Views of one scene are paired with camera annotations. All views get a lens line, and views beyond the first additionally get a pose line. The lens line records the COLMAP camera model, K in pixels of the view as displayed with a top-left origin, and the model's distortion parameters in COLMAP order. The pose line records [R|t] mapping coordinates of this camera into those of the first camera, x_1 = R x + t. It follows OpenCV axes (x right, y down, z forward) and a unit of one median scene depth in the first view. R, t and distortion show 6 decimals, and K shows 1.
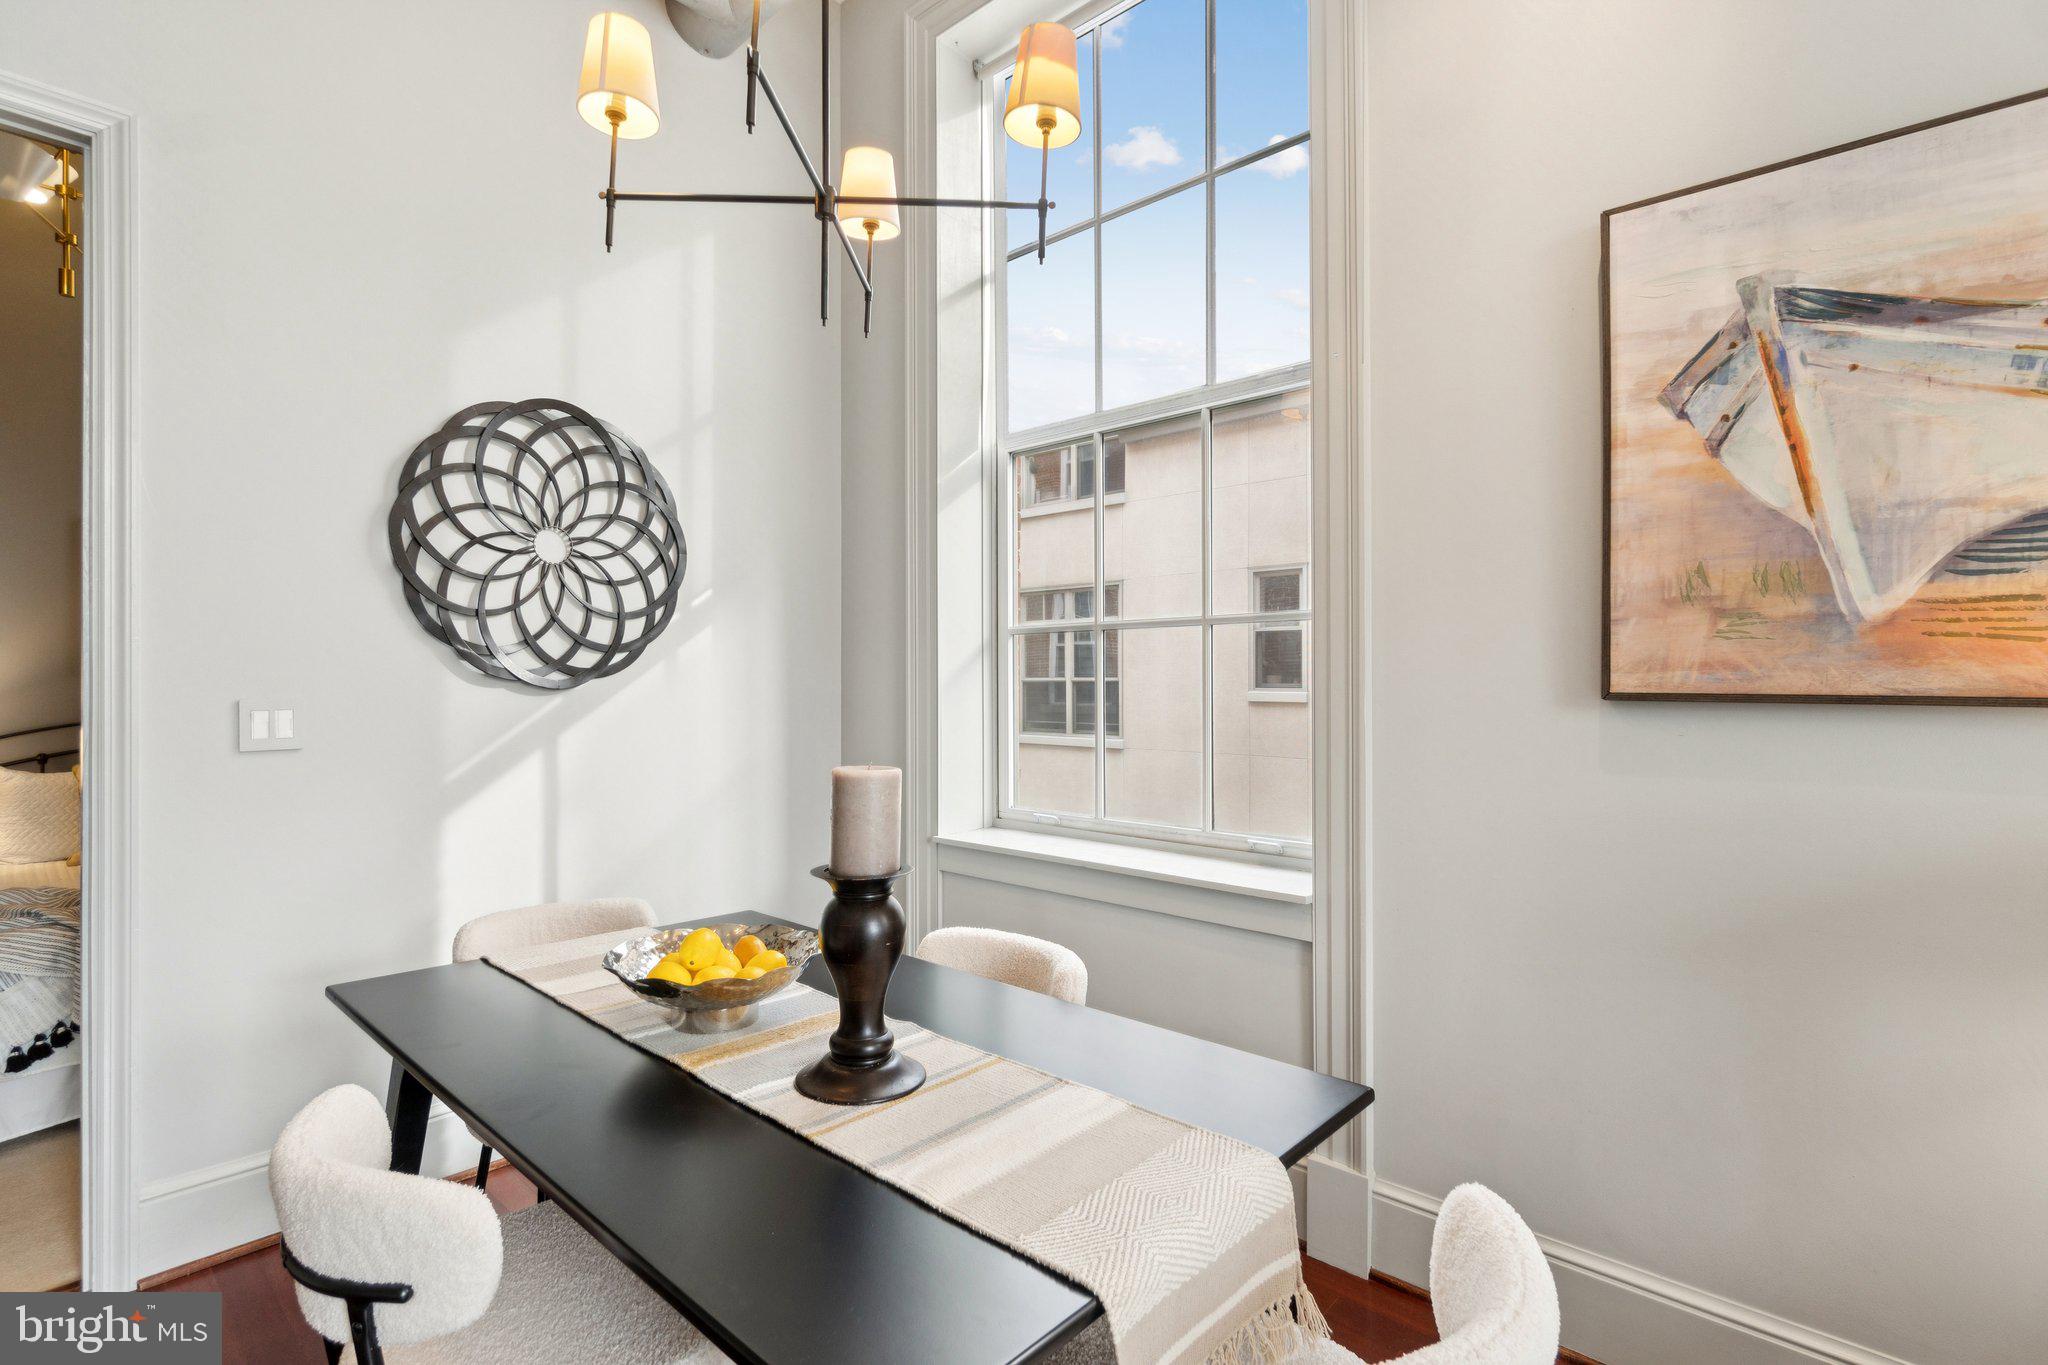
lens RADIAL K [[956.5, 0, 1015.9], [0, 956.5, 680.3], [0, 0, 1]] dist [-0.003429, 0.000383]
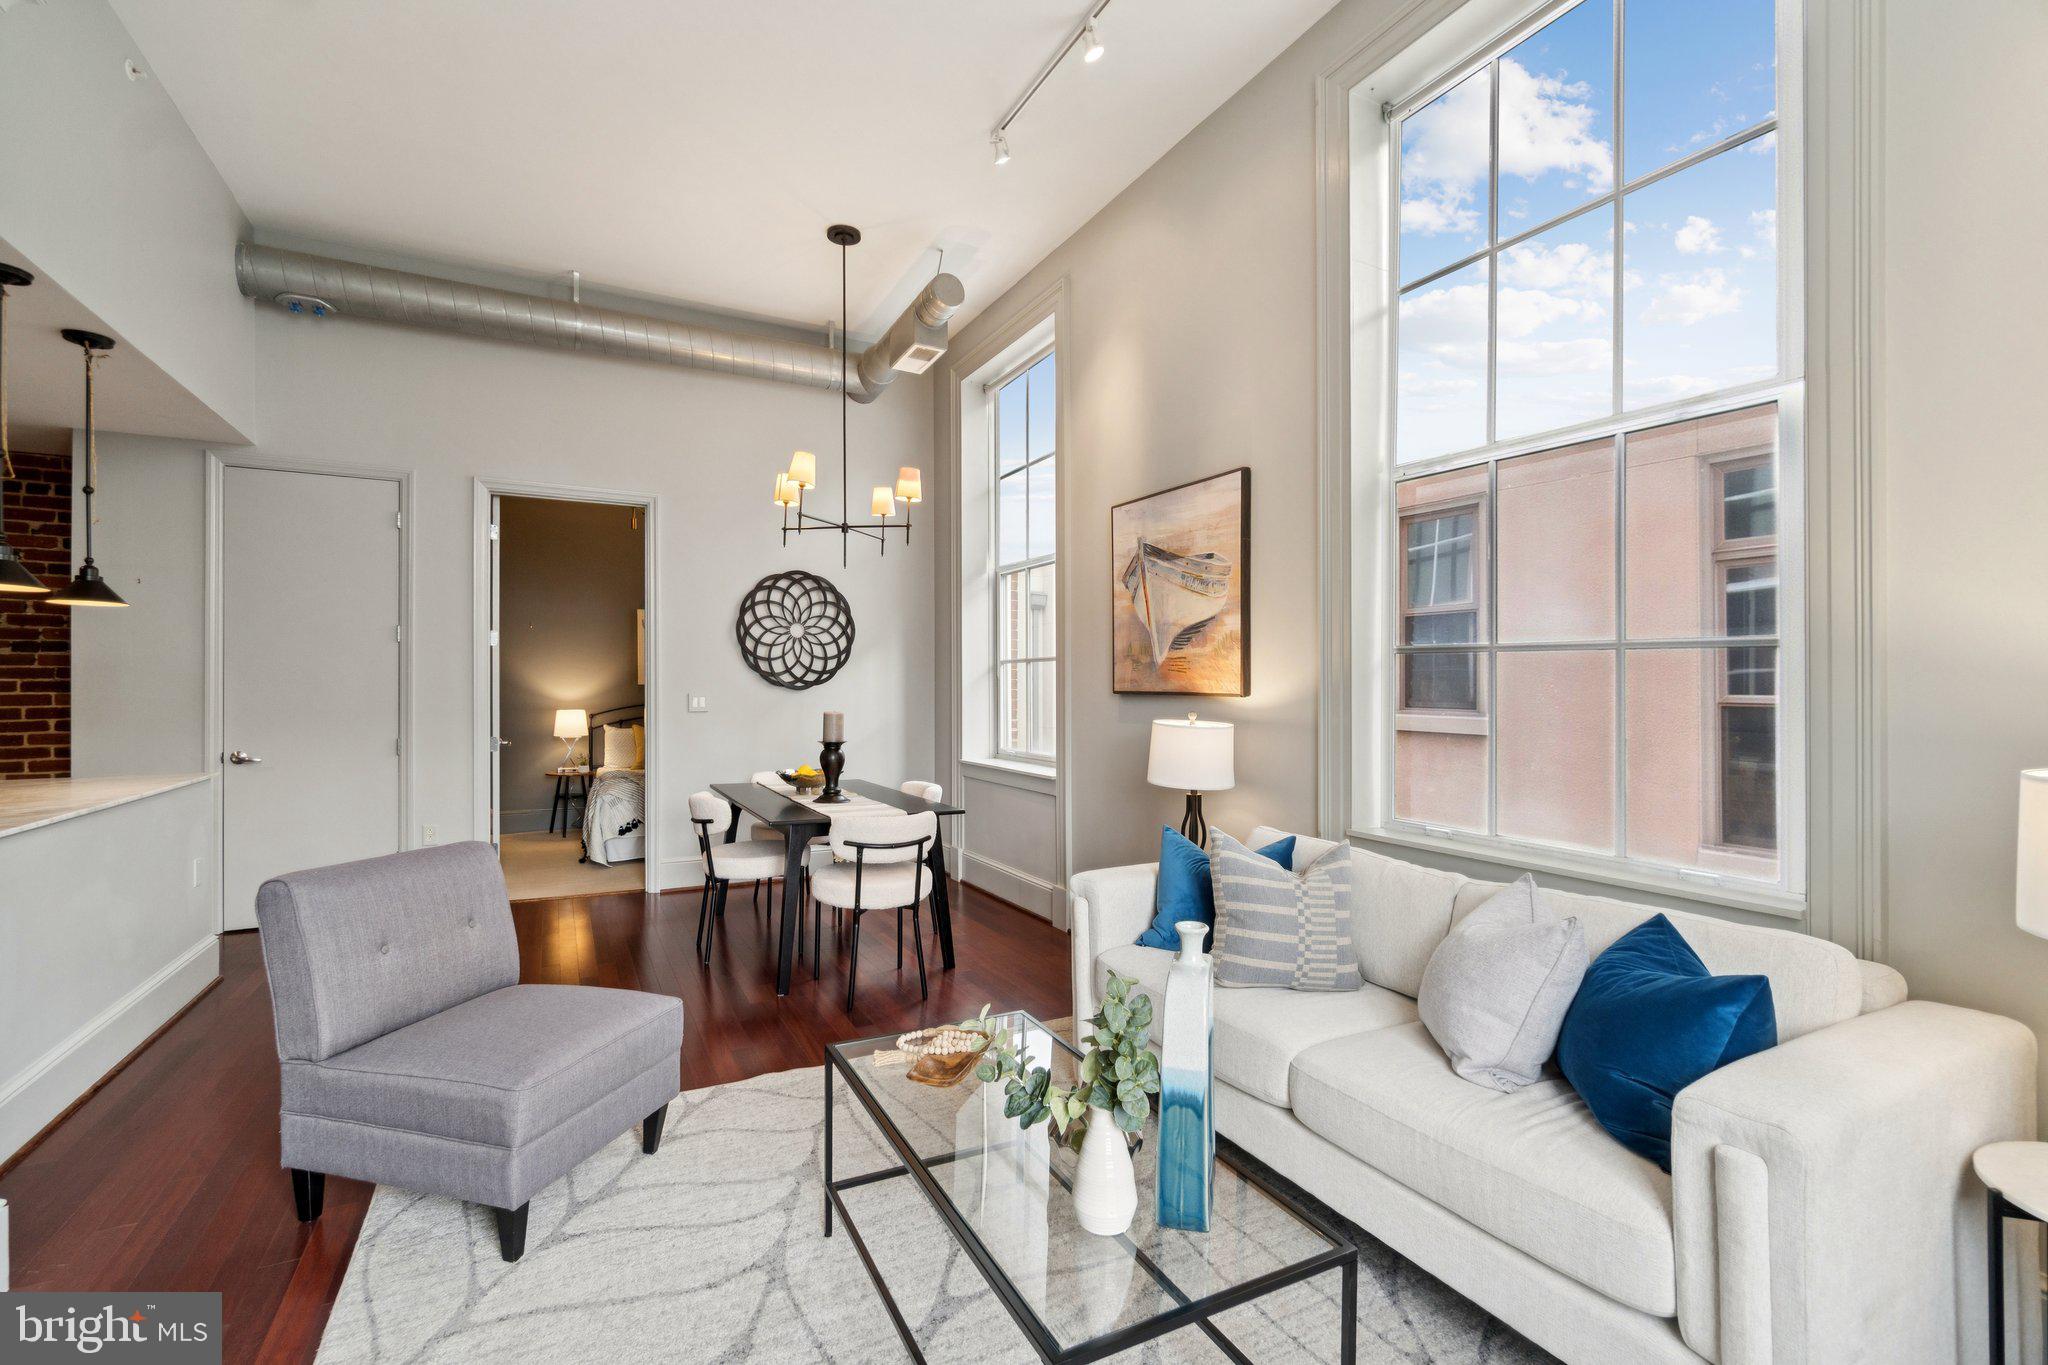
lens RADIAL K [[895.7, 0, 1022.8], [0, 895.7, 690.4], [0, 0, 1]] dist [-0.001554, -0.000295]
pose [[0.940428, 0.001571, -0.339989, 0.851322], [0.000207, 0.999986, 0.005194, -0.001132], [0.339993, -0.004955, 0.940415, -0.969305]]
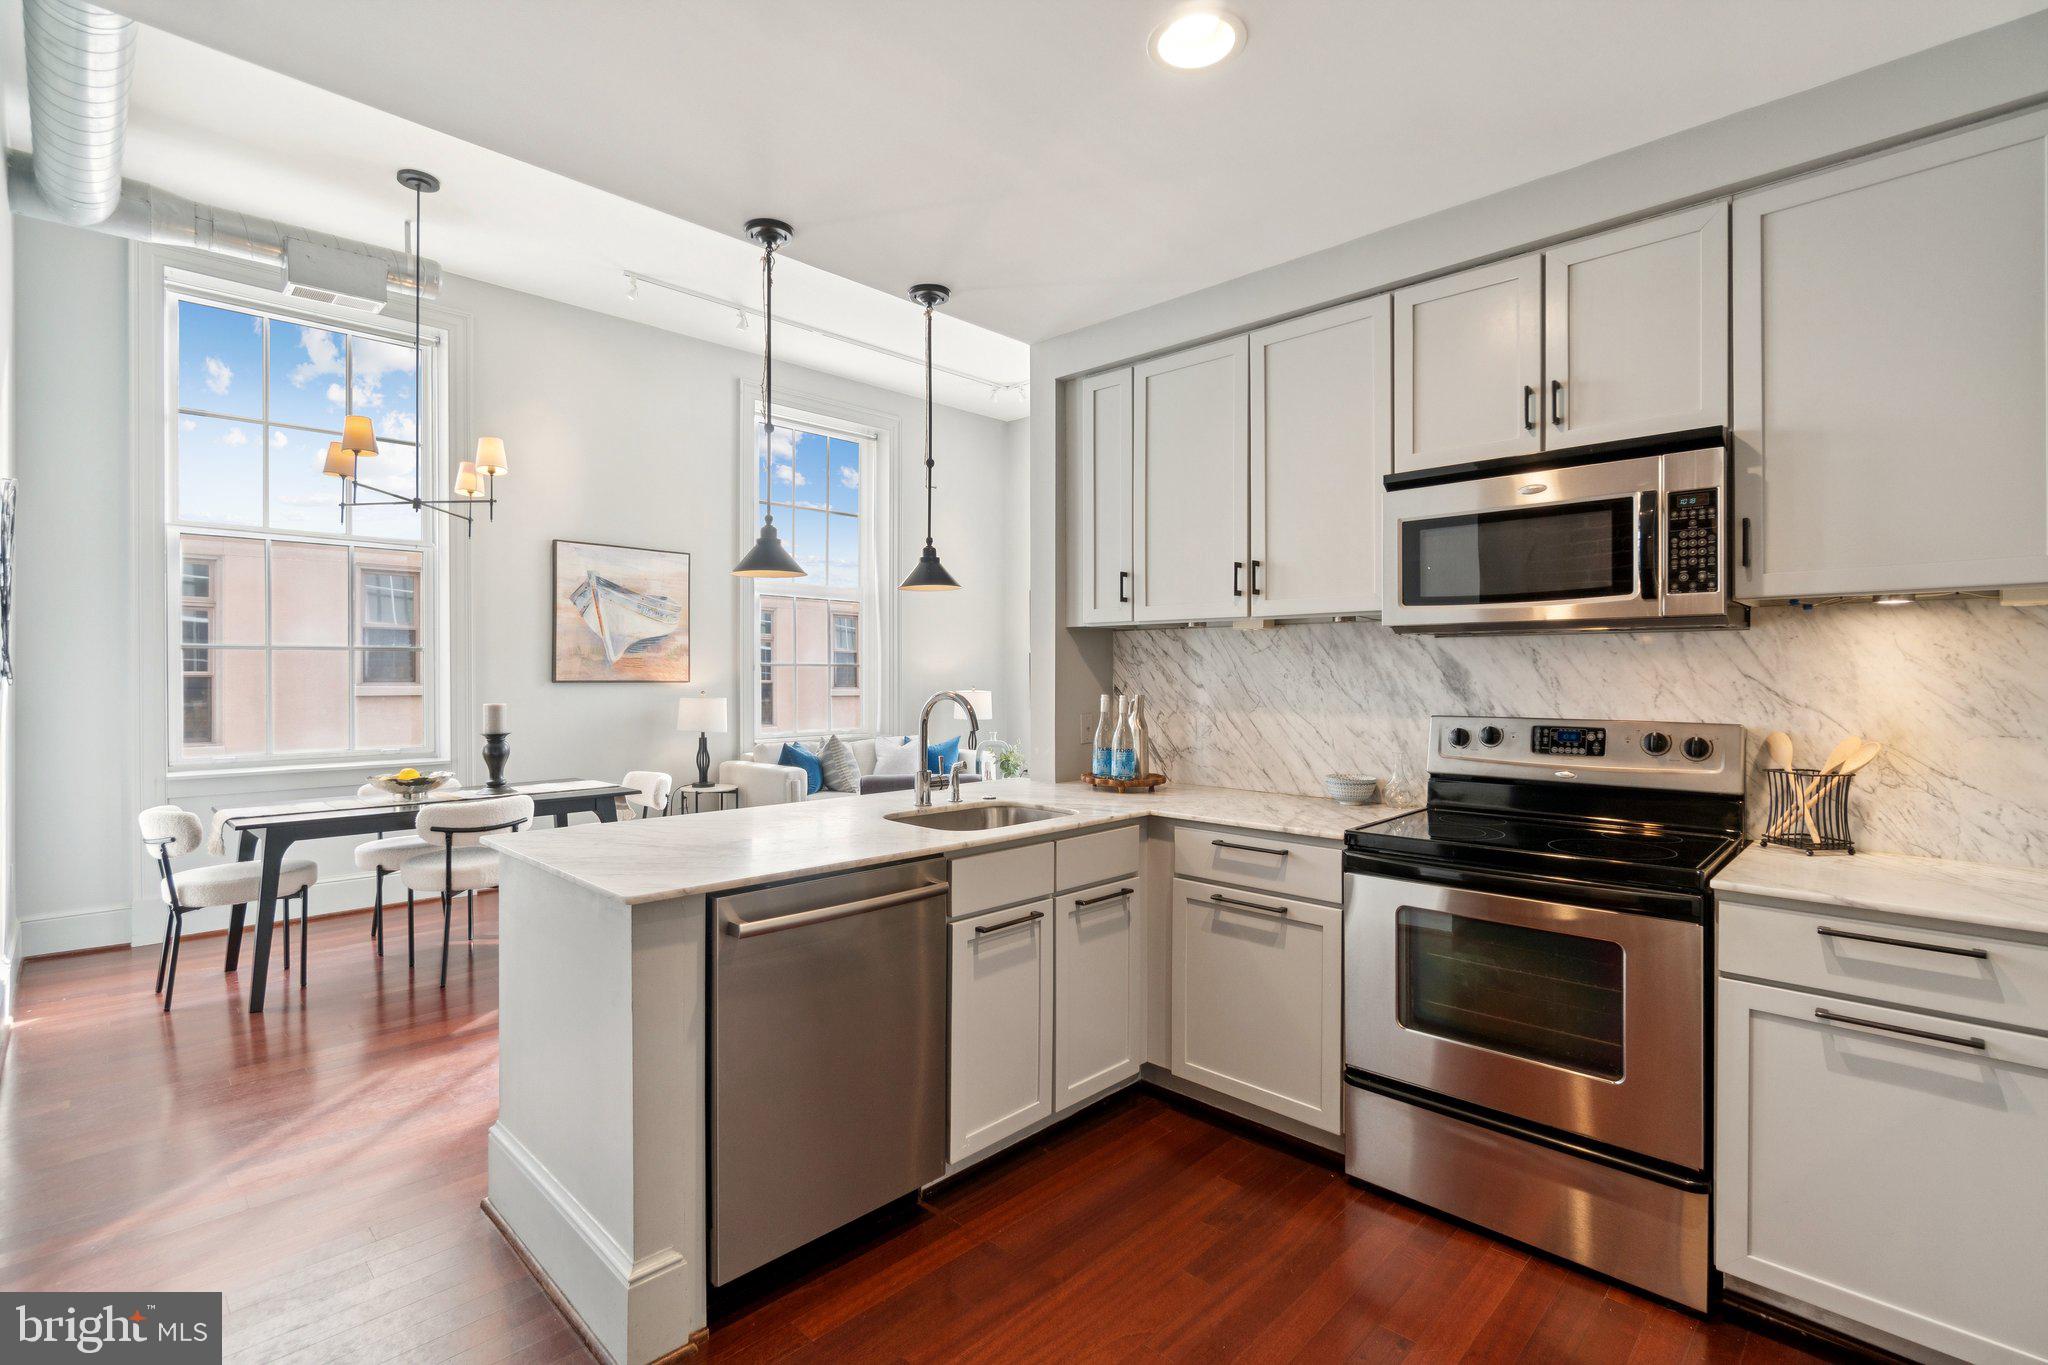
lens RADIAL K [[956.5, 0, 1015.9], [0, 956.5, 680.3], [0, 0, 1]] dist [-0.003429, 0.000383]
pose [[0.051044, -0.004629, 0.998686, -1.894859], [-0.000869, 0.999989, 0.004679, -0.003958], [-0.998696, -0.001107, 0.051039, -0.571832]]
